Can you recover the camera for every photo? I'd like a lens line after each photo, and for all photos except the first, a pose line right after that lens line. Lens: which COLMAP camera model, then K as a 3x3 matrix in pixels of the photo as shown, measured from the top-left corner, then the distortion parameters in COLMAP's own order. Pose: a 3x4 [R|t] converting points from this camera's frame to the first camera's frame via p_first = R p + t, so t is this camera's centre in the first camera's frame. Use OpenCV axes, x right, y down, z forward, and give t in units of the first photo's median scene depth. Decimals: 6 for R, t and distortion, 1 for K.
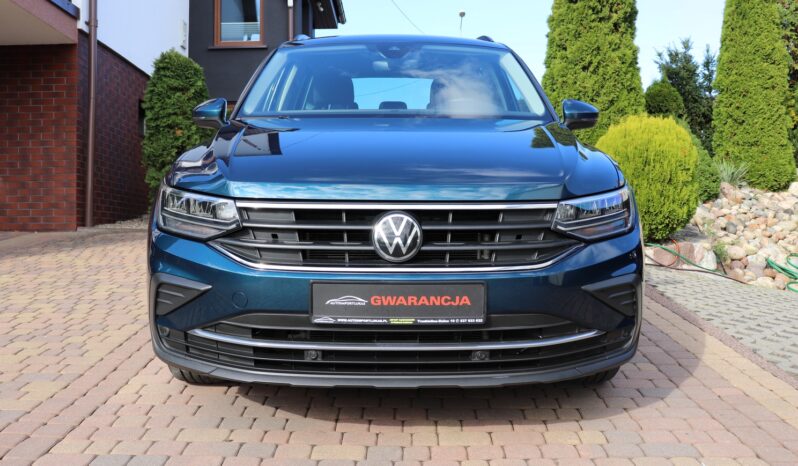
lens RADIAL K [[731.4, 0, 397.4], [0, 731.4, 238.6], [0, 0, 1]] dist [-0.032725, 0.000000]
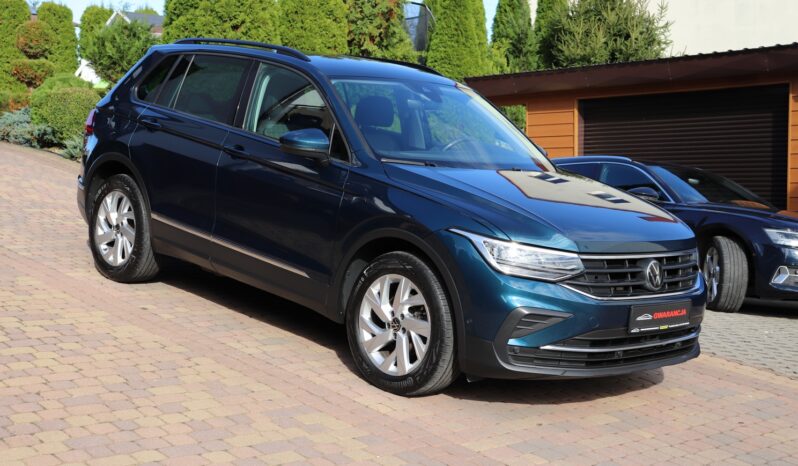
lens RADIAL K [[1131.6, 0, 395.2], [0, 1131.6, 236.6], [0, 0, 1]] dist [0.163454, 0.000000]
pose [[0.723532, -0.025270, 0.689828, -2.087027], [-0.005982, 0.999063, 0.042872, -0.186159], [-0.690265, -0.035146, 0.722703, -0.399274]]
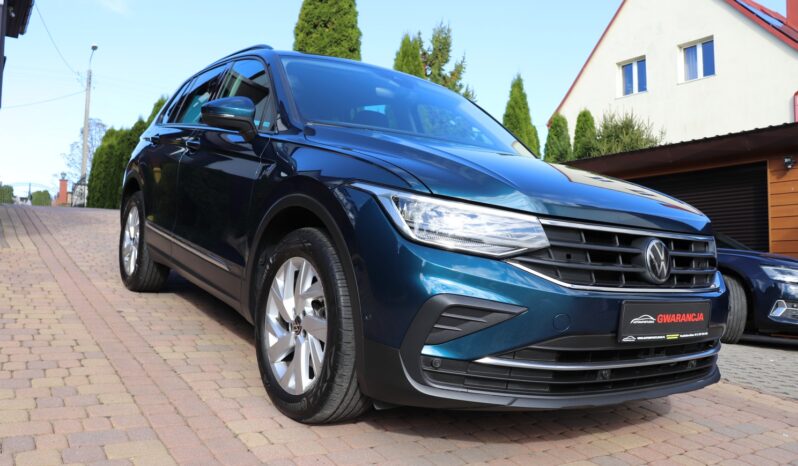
lens RADIAL K [[665.2, 0, 397.5], [0, 665.2, 233.5], [0, 0, 1]] dist [-0.105972, 0.060372]
pose [[0.824051, 0.055976, 0.563743, -0.866207], [-0.022223, 0.997535, -0.066563, 0.030924], [-0.566079, 0.042323, 0.823264, 0.400678]]
